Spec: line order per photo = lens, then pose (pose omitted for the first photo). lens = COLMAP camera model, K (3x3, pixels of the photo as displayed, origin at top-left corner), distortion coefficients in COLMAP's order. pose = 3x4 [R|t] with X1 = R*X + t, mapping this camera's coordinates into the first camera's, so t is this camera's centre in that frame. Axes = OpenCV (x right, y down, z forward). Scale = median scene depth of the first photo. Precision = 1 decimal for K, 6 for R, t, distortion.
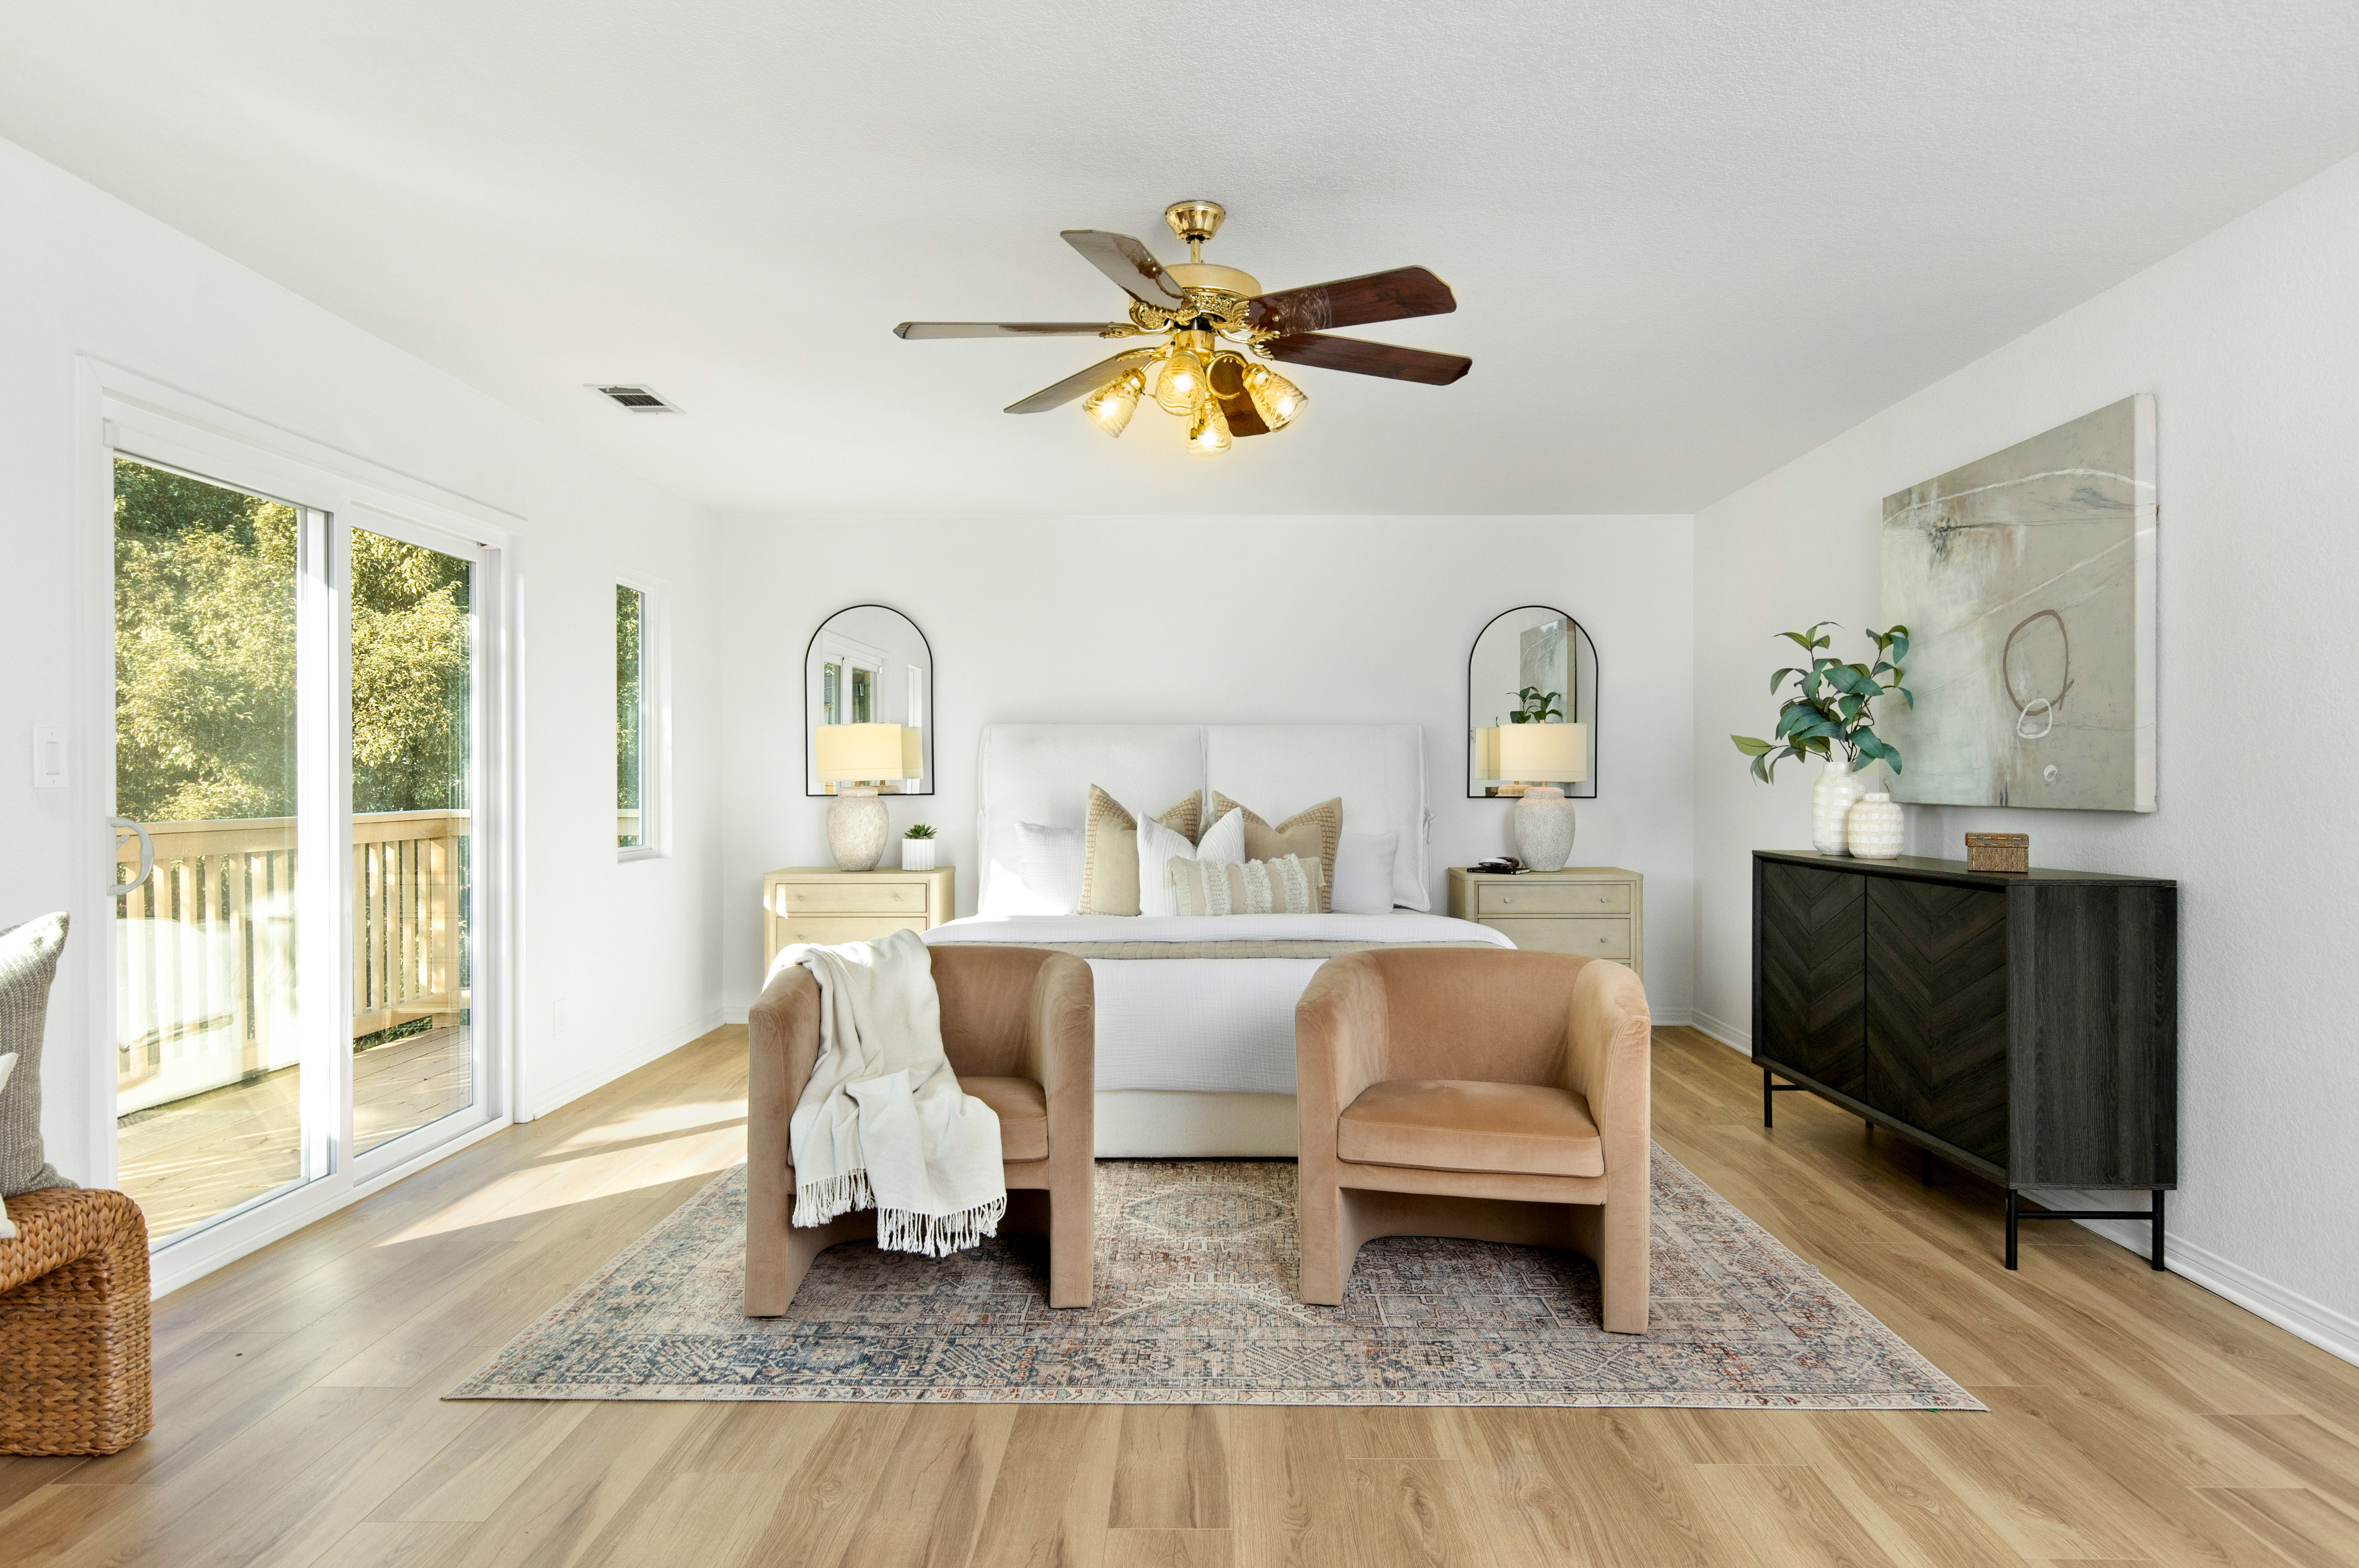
lens RADIAL K [[1420.0, 0, 1198.2], [0, 1420.0, 780.6], [0, 0, 1]] dist [0.004688, -0.002093]
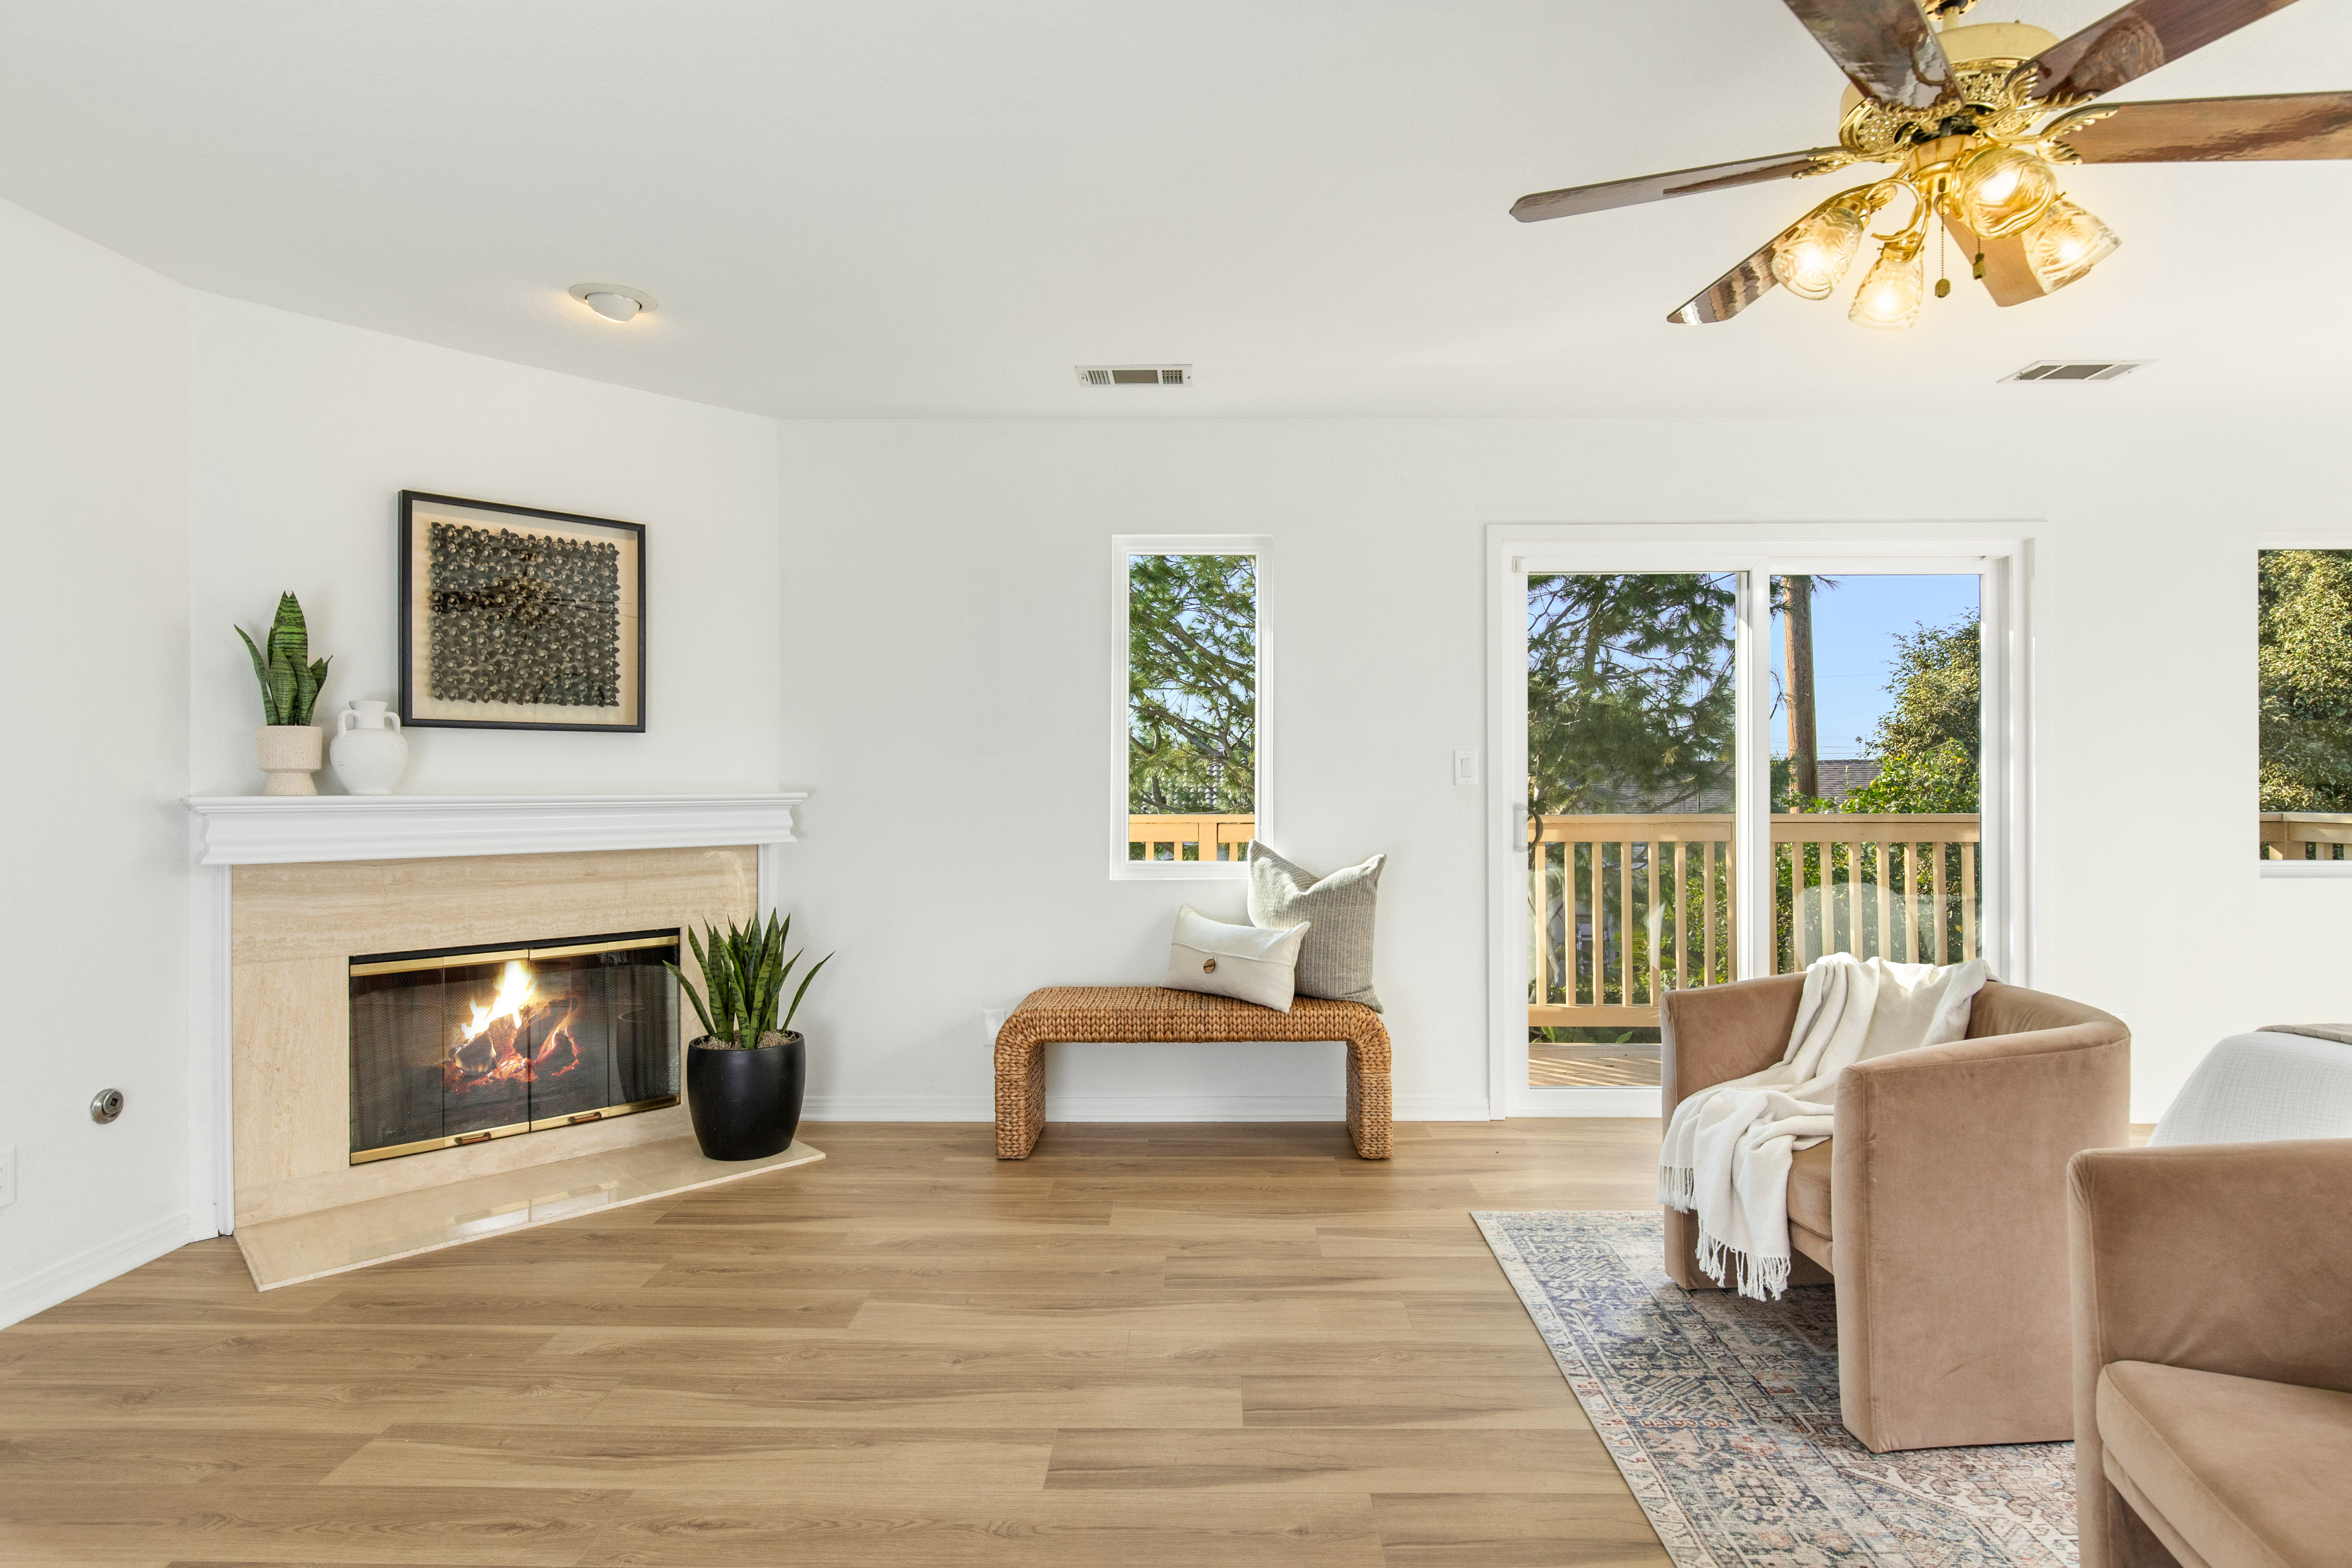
lens RADIAL K [[1201.0, 0, 1194.6], [0, 1201.0, 778.4], [0, 0, 1]] dist [0.005612, -0.001387]
pose [[-0.001703, -0.002445, -0.999996, 0.550814], [-0.000869, 0.999997, -0.002444, 0.000460], [0.999998, 0.000865, -0.001705, 0.584305]]
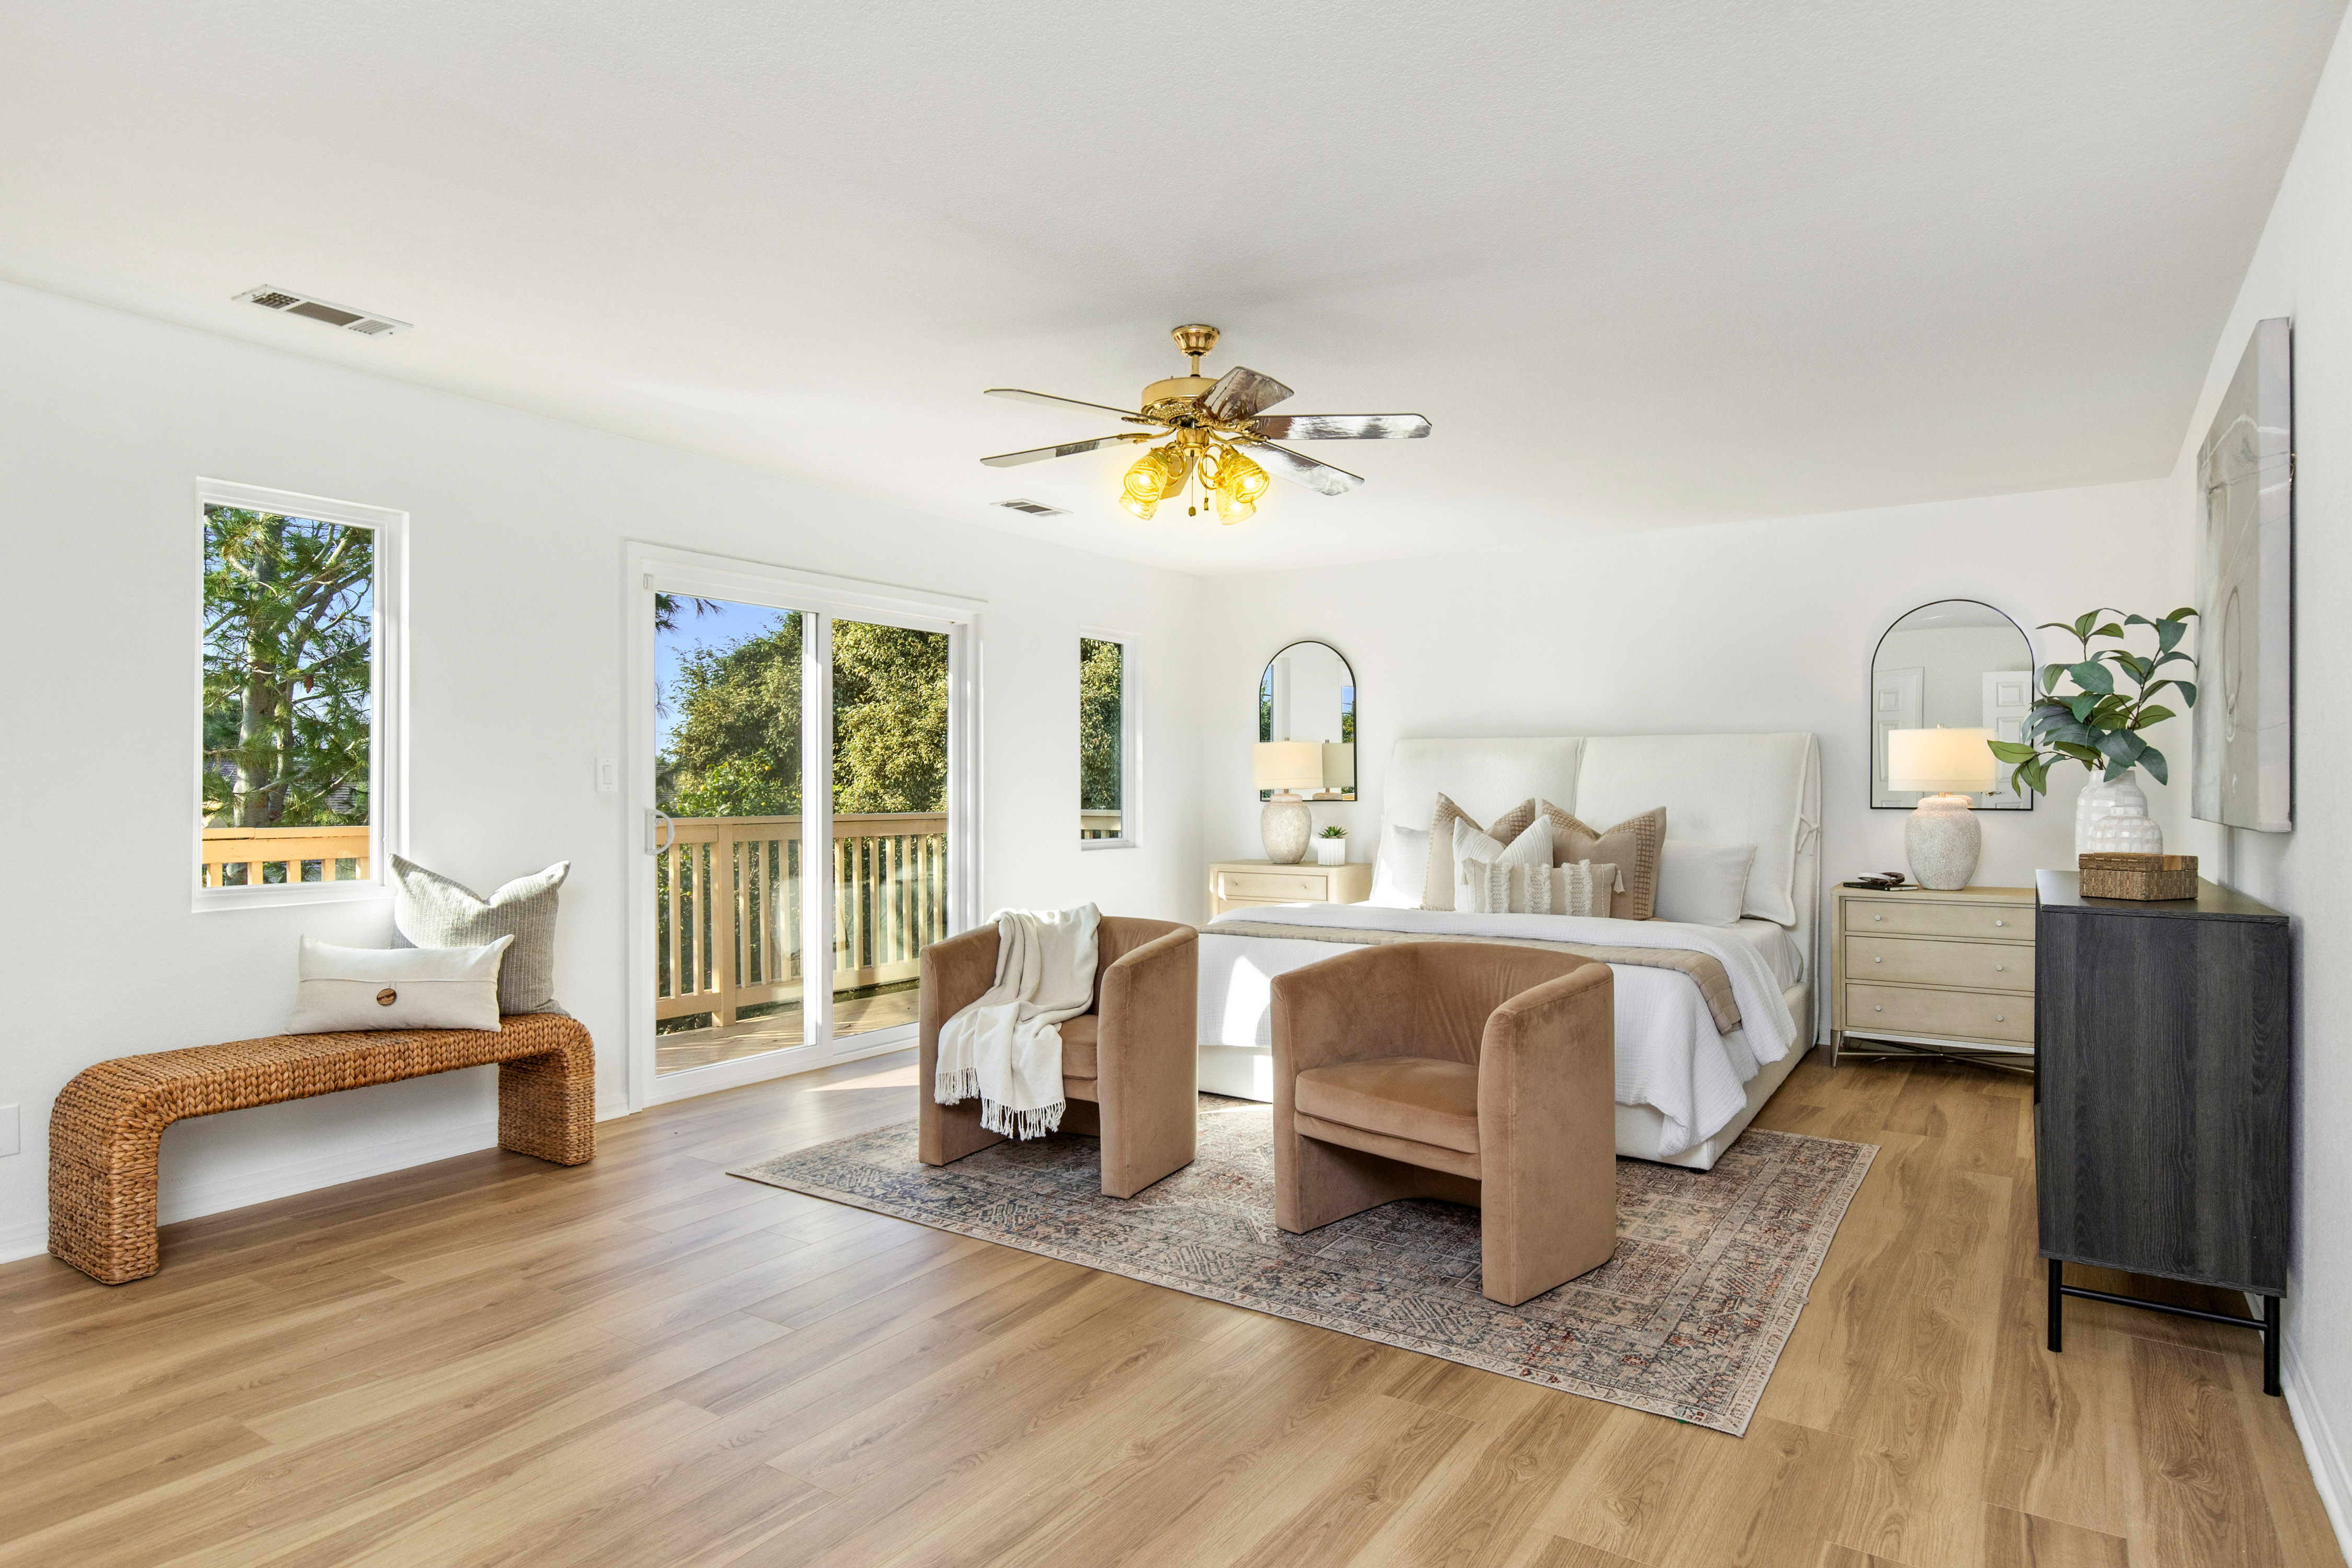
lens RADIAL K [[1325.3, 0, 1167.1], [0, 1325.3, 784.3], [0, 0, 1]] dist [0.007742, -0.000776]
pose [[0.835887, 0.000631, -0.548902, 0.572365], [-0.002211, 0.999995, -0.002217, -0.002115], [0.548898, 0.003066, 0.835884, 0.014426]]
